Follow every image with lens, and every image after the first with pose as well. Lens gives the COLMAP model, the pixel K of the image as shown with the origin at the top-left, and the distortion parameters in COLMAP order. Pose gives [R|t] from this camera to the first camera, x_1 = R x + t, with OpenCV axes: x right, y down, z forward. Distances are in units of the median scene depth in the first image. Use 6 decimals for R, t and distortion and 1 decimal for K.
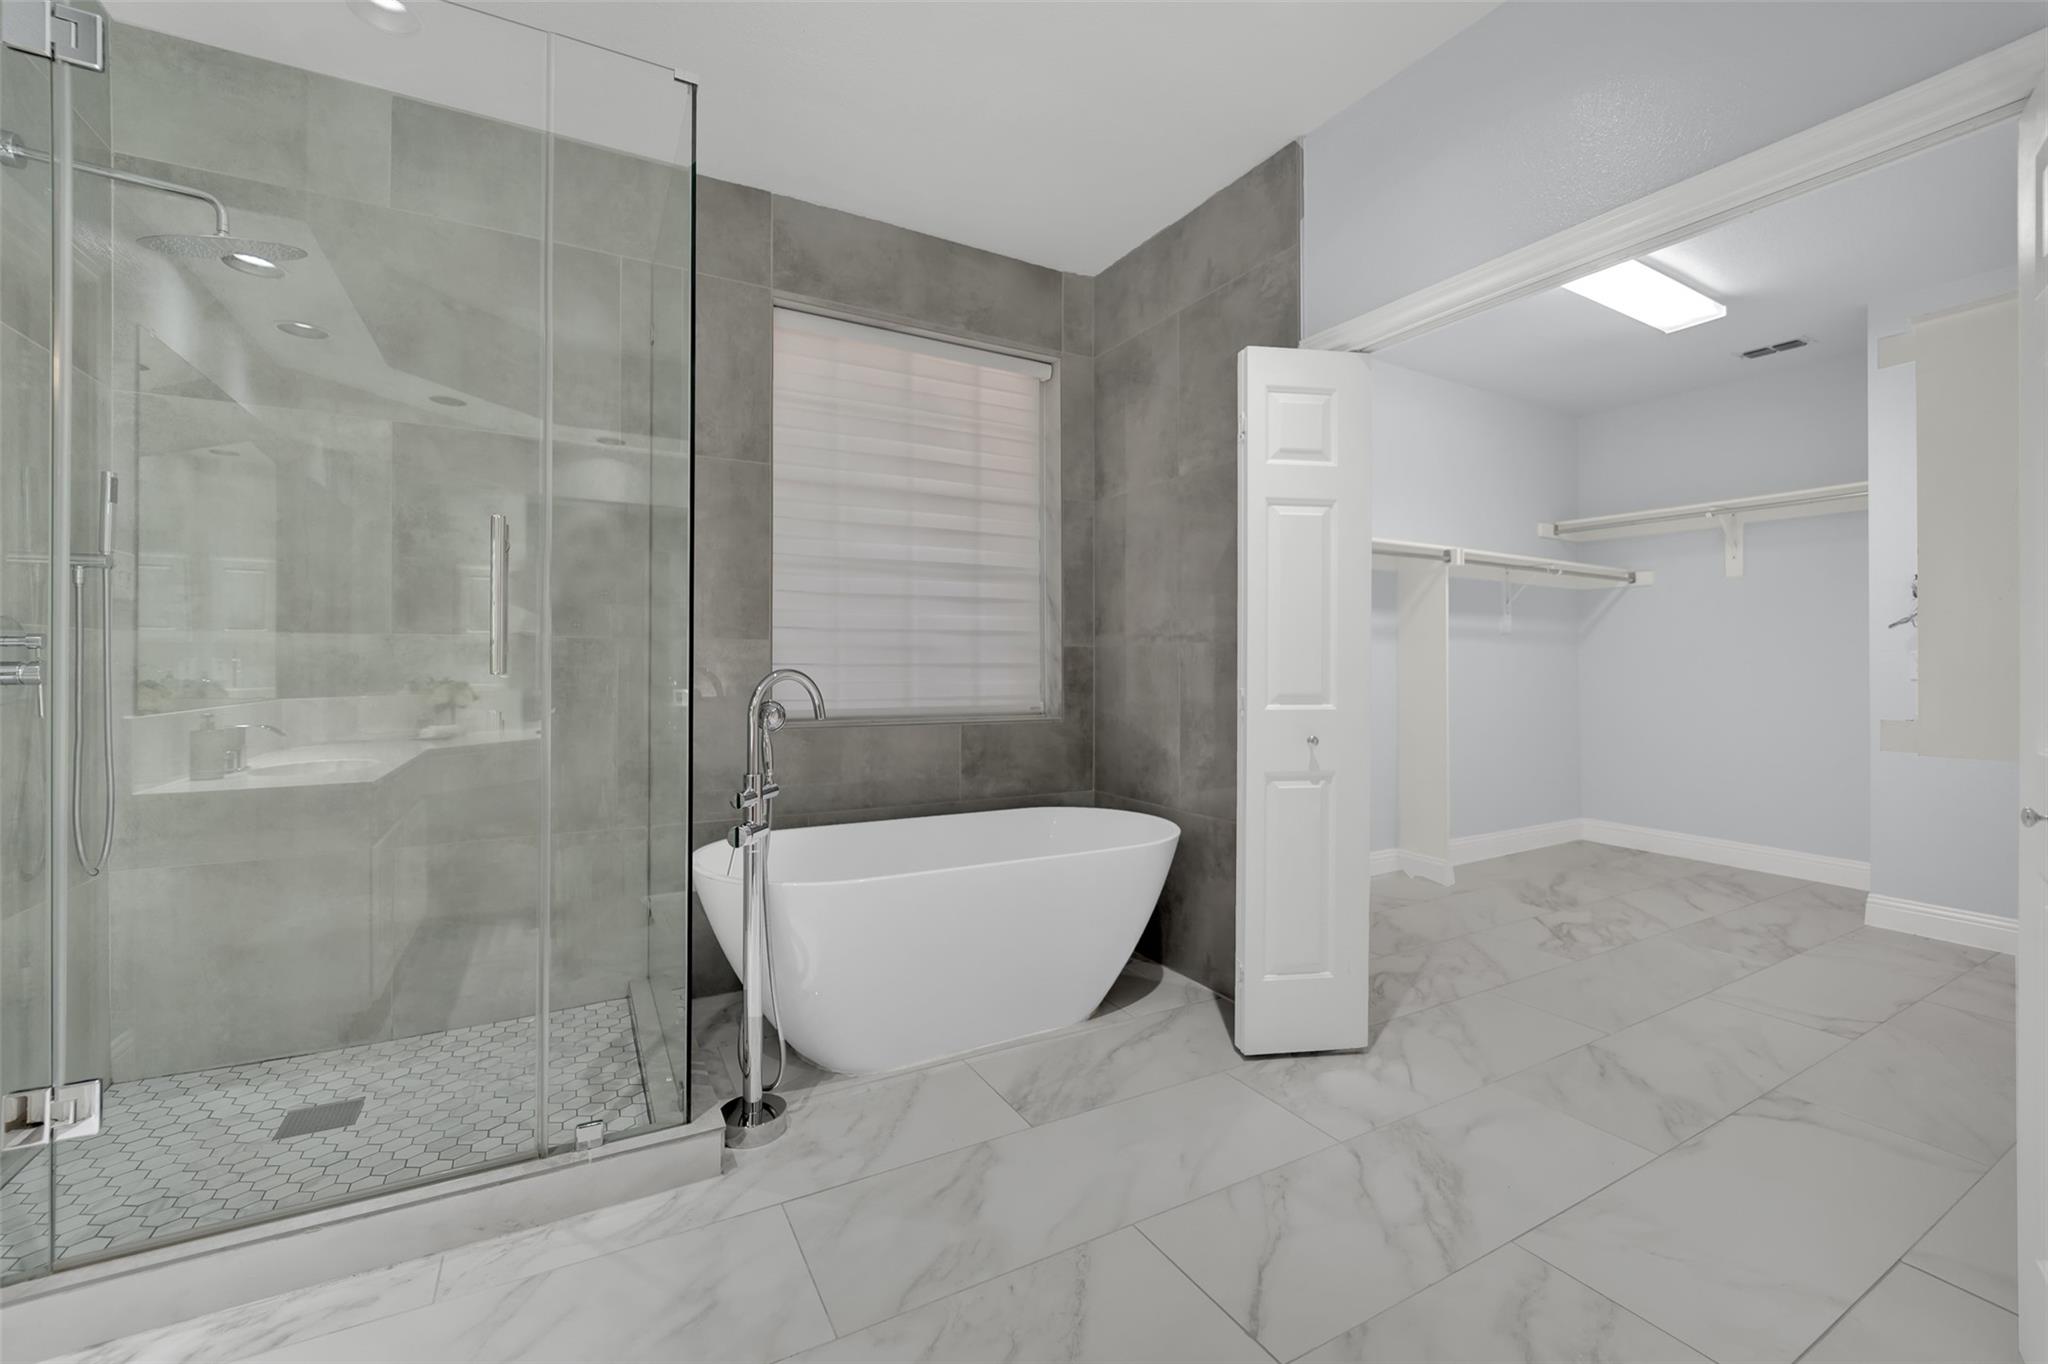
lens RADIAL K [[841.8, 0, 1036.5], [0, 841.8, 666.2], [0, 0, 1]] dist [-0.003637, -0.000764]
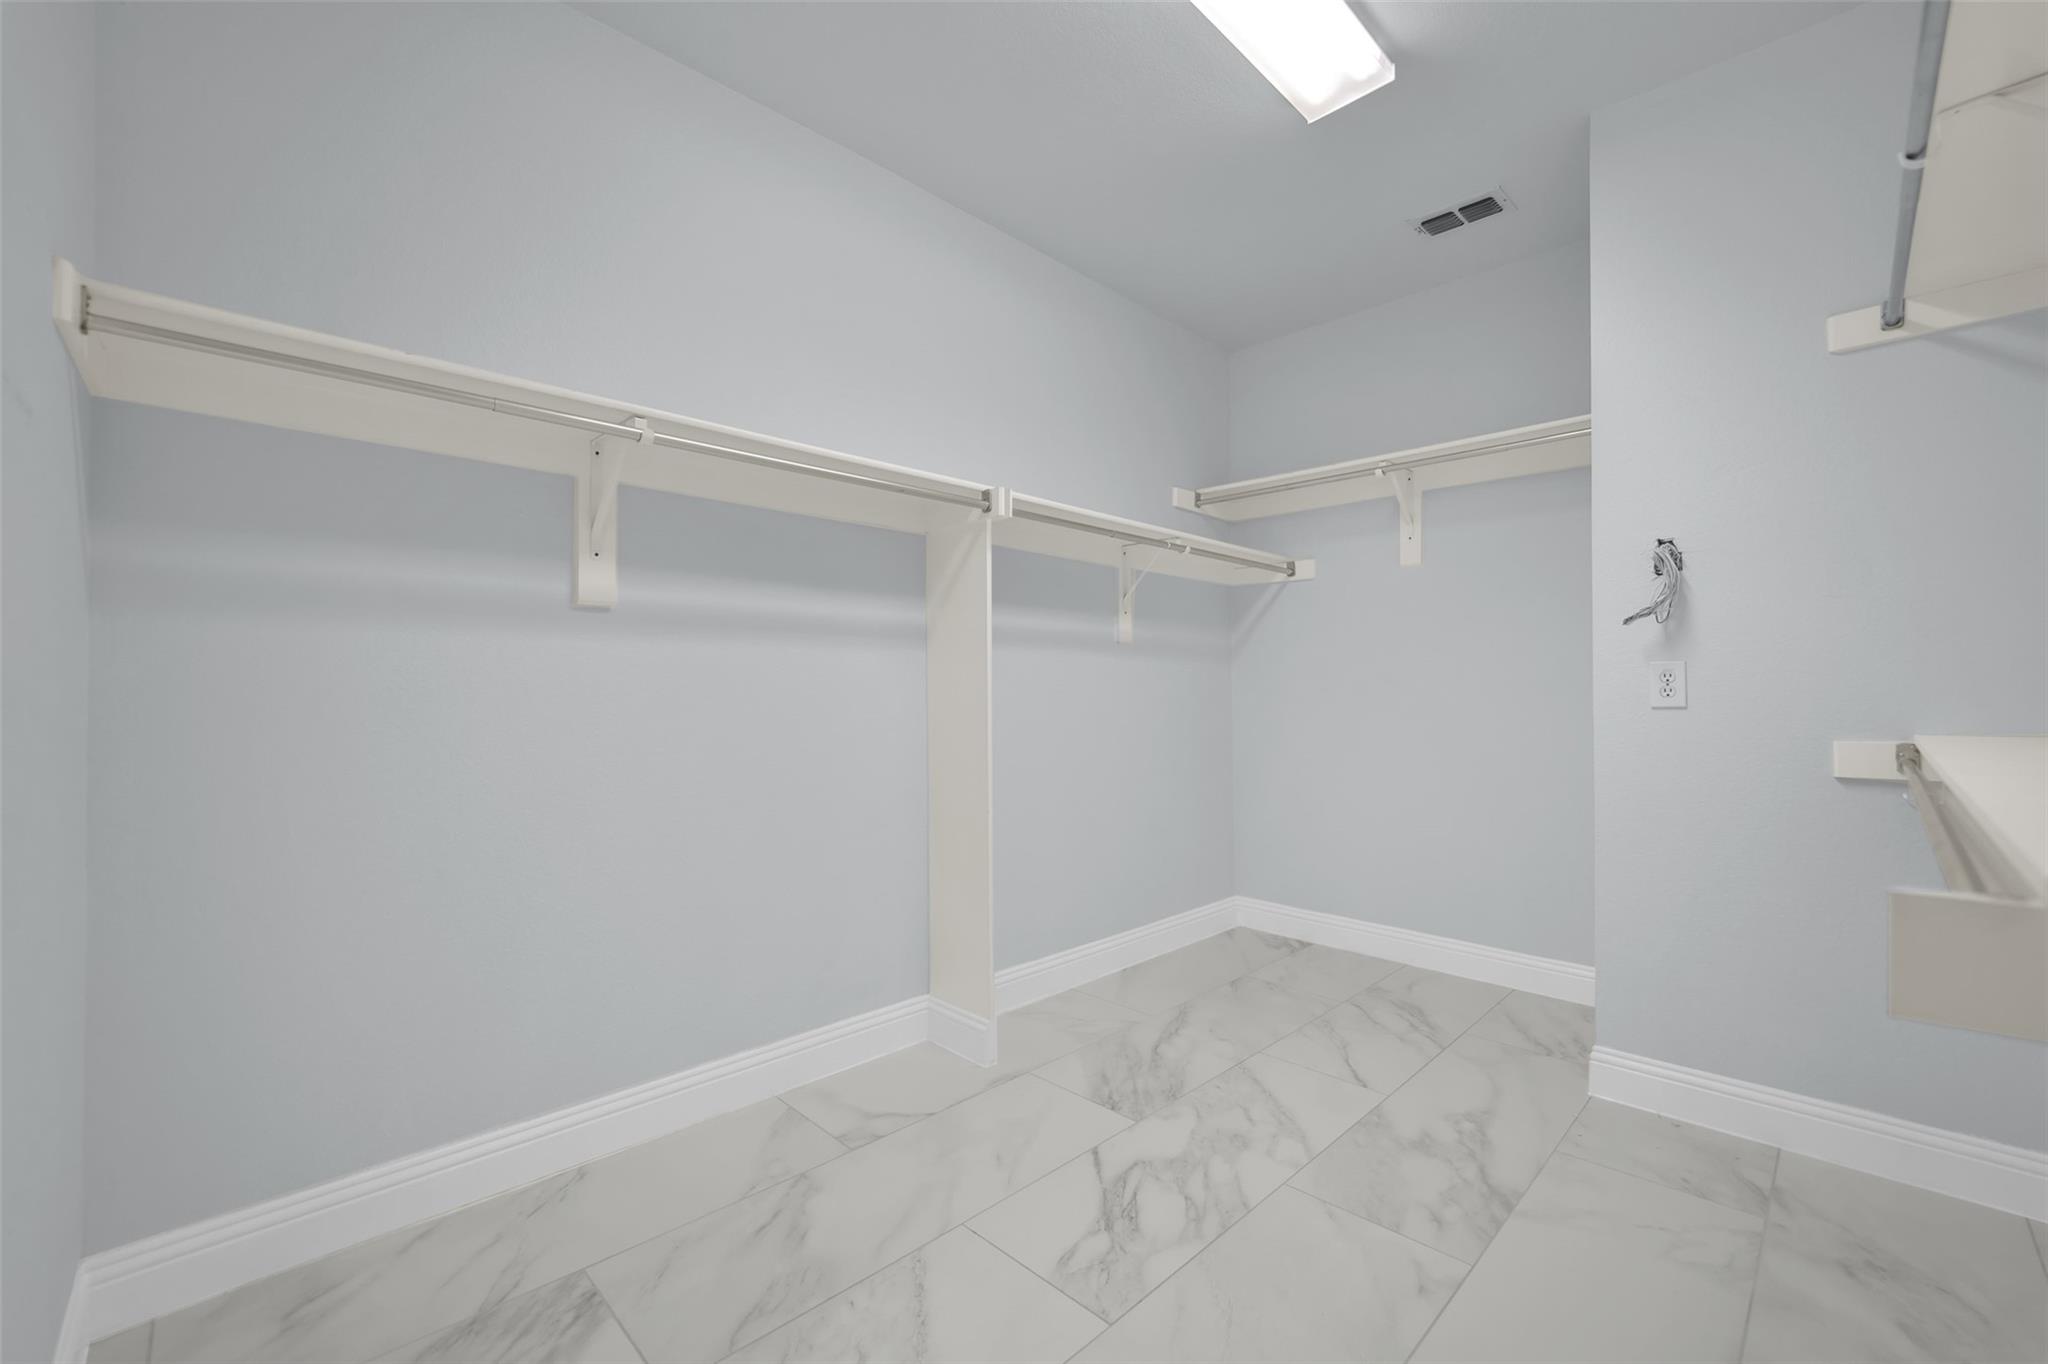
lens RADIAL K [[841.8, 0, 1015.0], [0, 841.8, 691.7], [0, 0, 1]] dist [-0.003637, -0.000764]
pose [[0.968867, -0.004397, 0.247544, 0.325614], [0.004062, 0.999990, 0.001864, -0.000817], [-0.247550, -0.000801, 0.968875, 0.387261]]
